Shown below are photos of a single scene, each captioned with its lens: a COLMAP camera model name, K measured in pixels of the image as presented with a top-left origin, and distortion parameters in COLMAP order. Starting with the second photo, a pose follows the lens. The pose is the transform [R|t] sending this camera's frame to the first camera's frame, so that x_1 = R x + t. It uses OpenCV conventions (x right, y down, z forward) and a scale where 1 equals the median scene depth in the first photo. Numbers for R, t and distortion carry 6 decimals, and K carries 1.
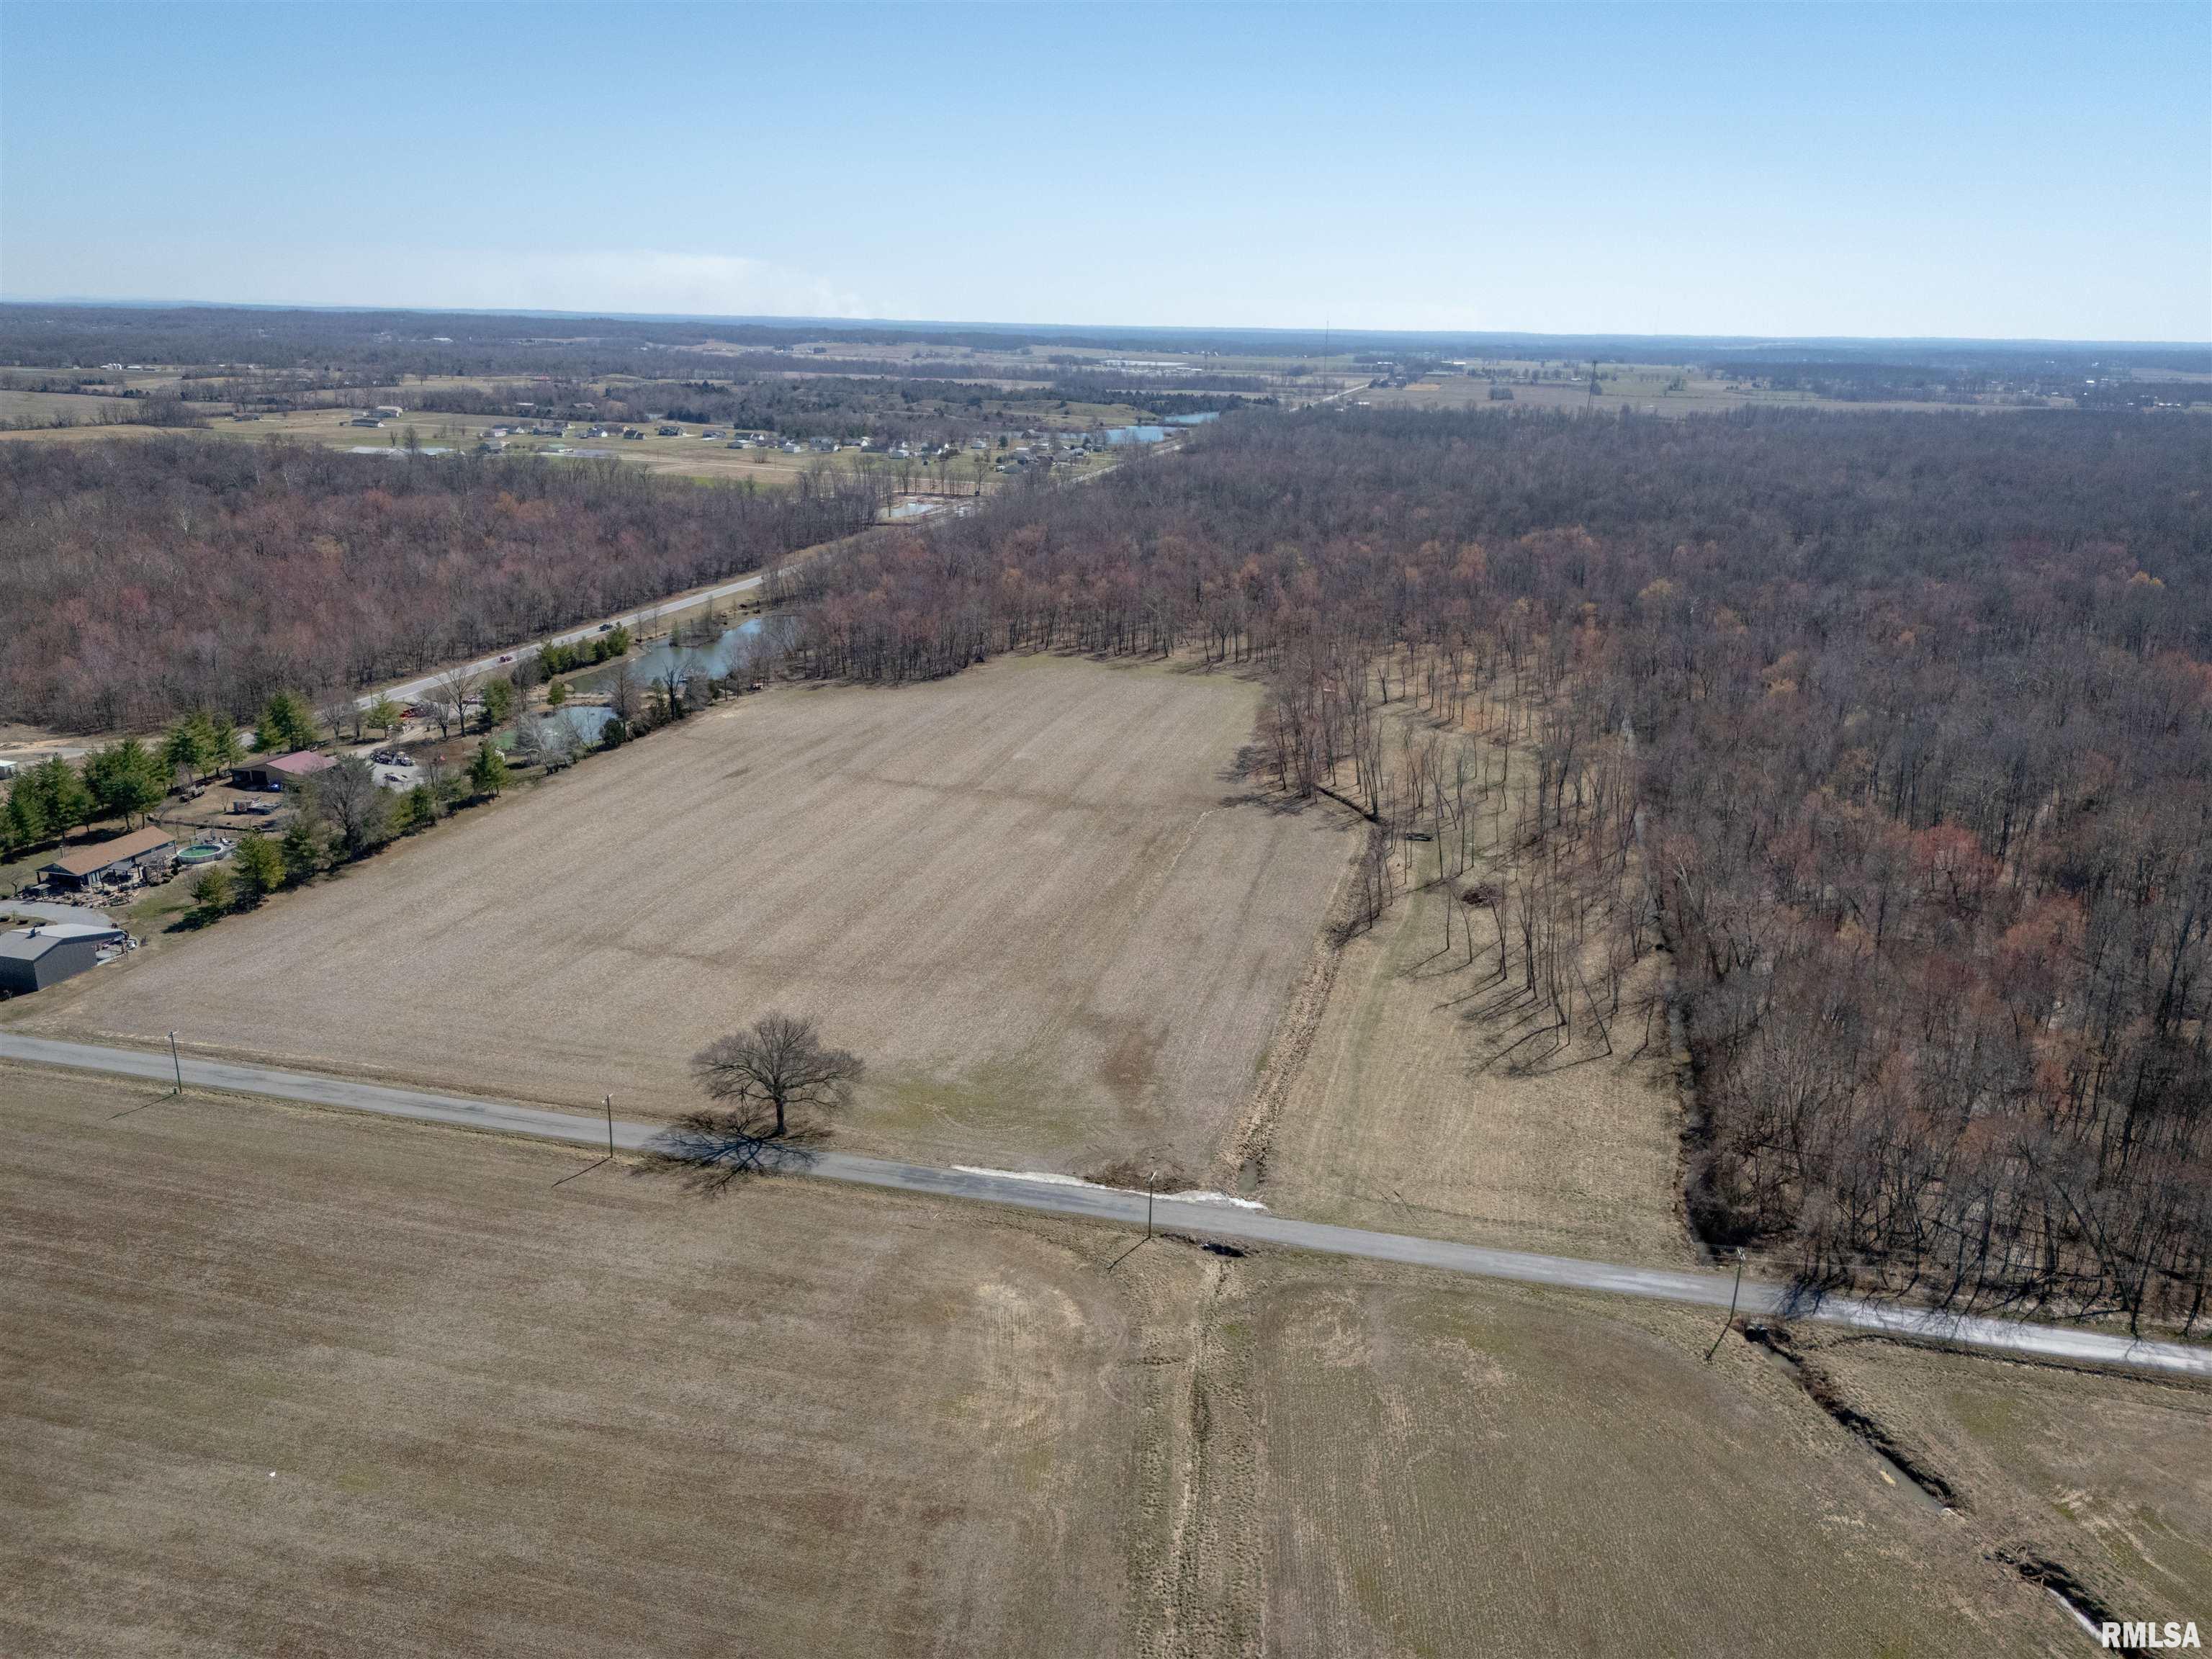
lens RADIAL K [[1605.9, 0, 1106.0], [0, 1605.9, 829.5], [0, 0, 1]] dist [0.068304, -0.061367]
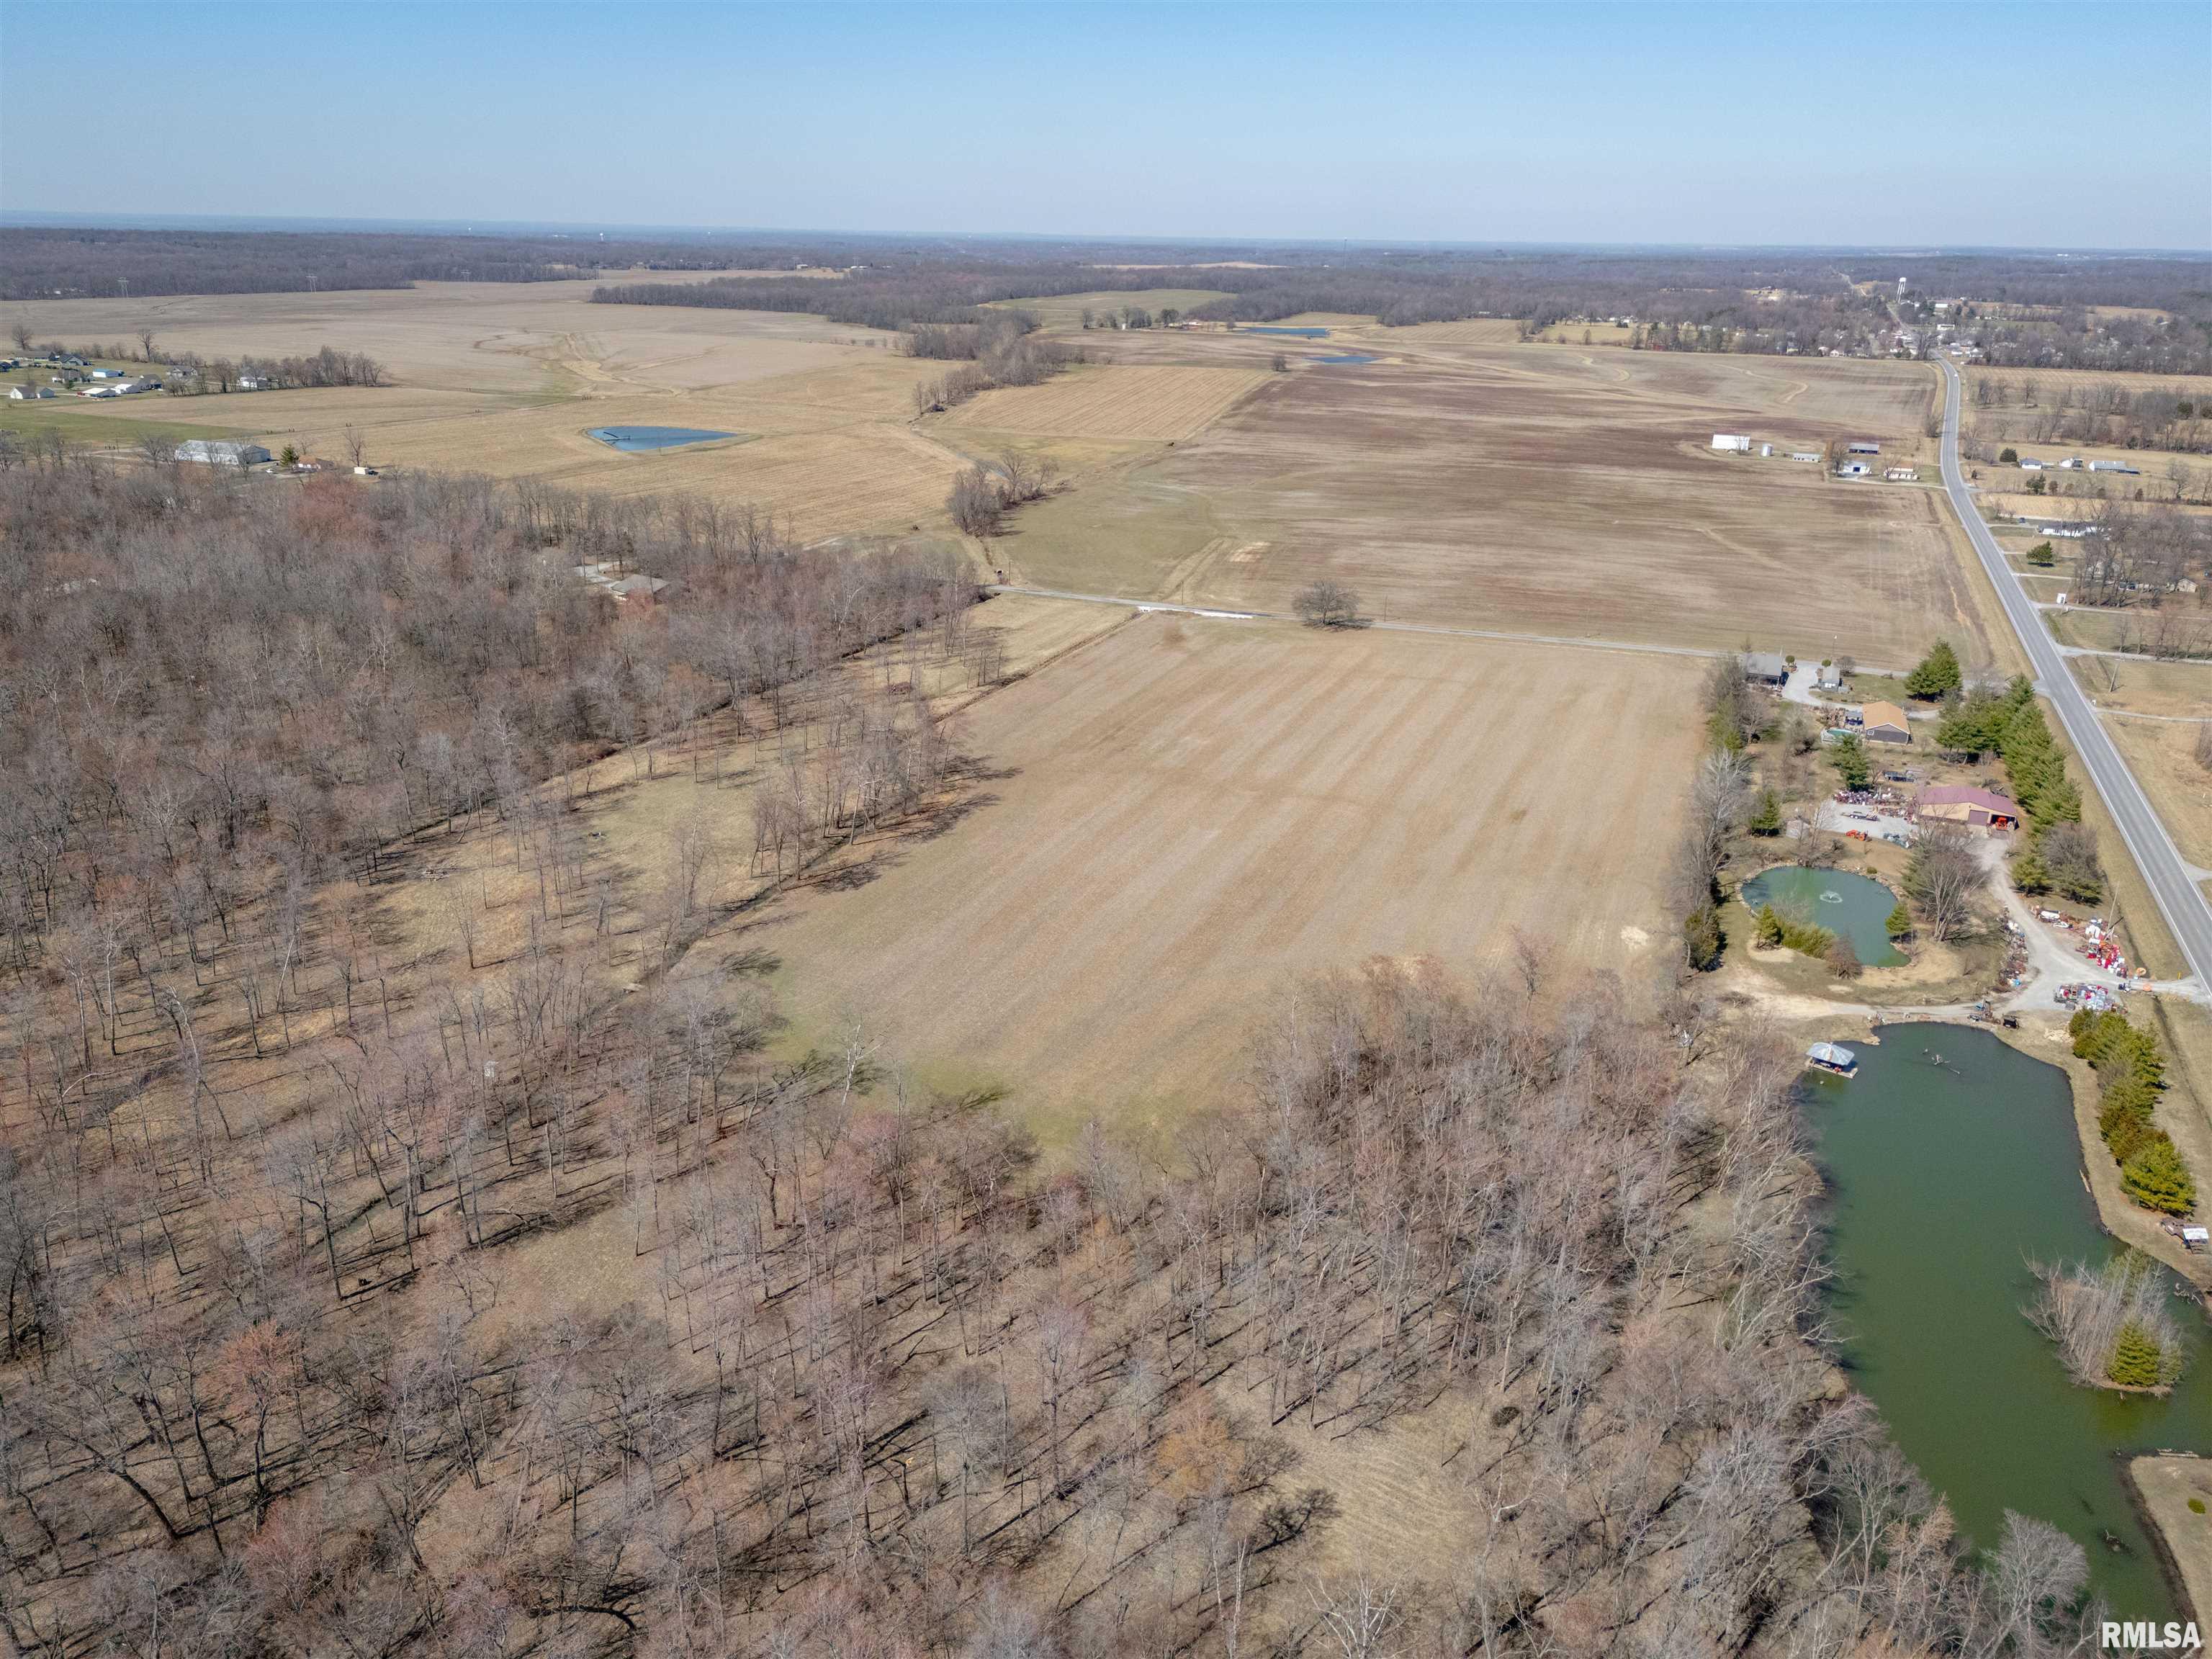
lens RADIAL K [[1605.9, 0, 1106.0], [0, 1605.9, 829.5], [0, 0, 1]] dist [0.068304, -0.061367]
pose [[-0.989787, -0.082809, 0.116035, -0.107880], [0.005129, 0.792761, 0.609511, -0.630384], [-0.142461, 0.603881, -0.784240, 1.868340]]
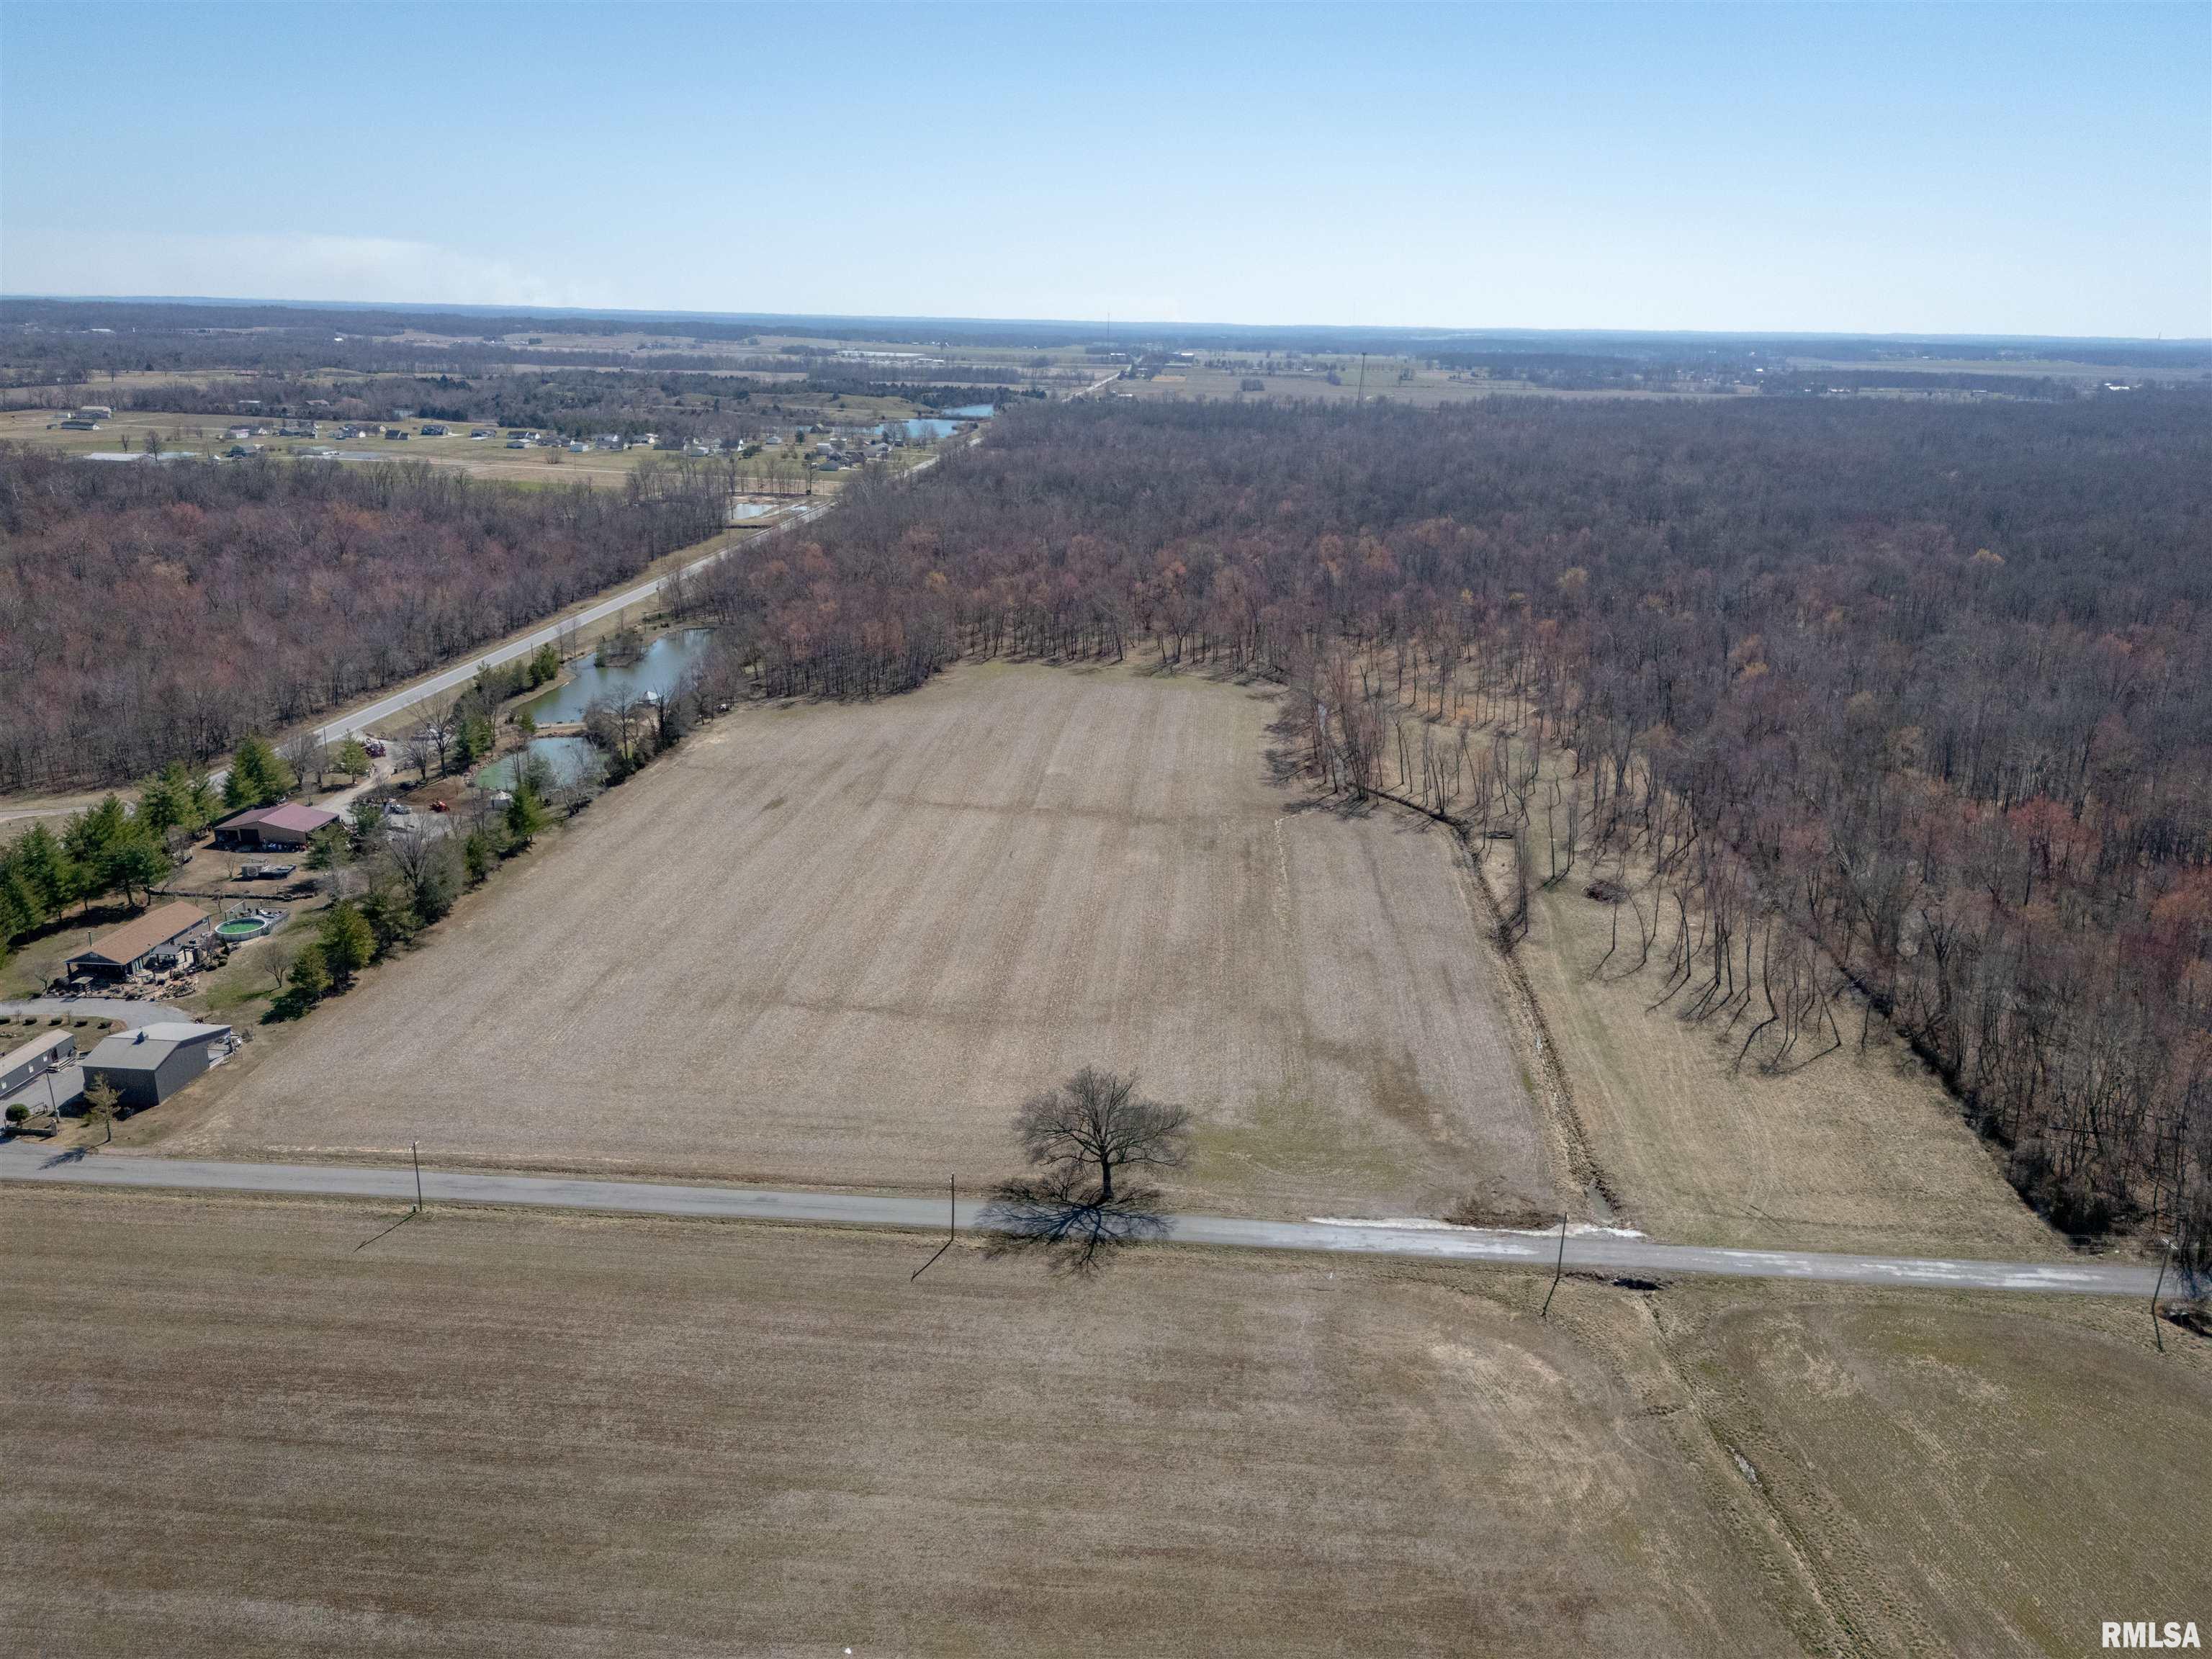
lens RADIAL K [[1605.9, 0, 1106.0], [0, 1605.9, 829.5], [0, 0, 1]] dist [0.068304, -0.061367]
pose [[0.985524, -0.052185, 0.161305, -0.201538], [0.051299, 0.998637, 0.009657, -0.020210], [-0.161589, -0.001242, 0.986857, 0.045717]]
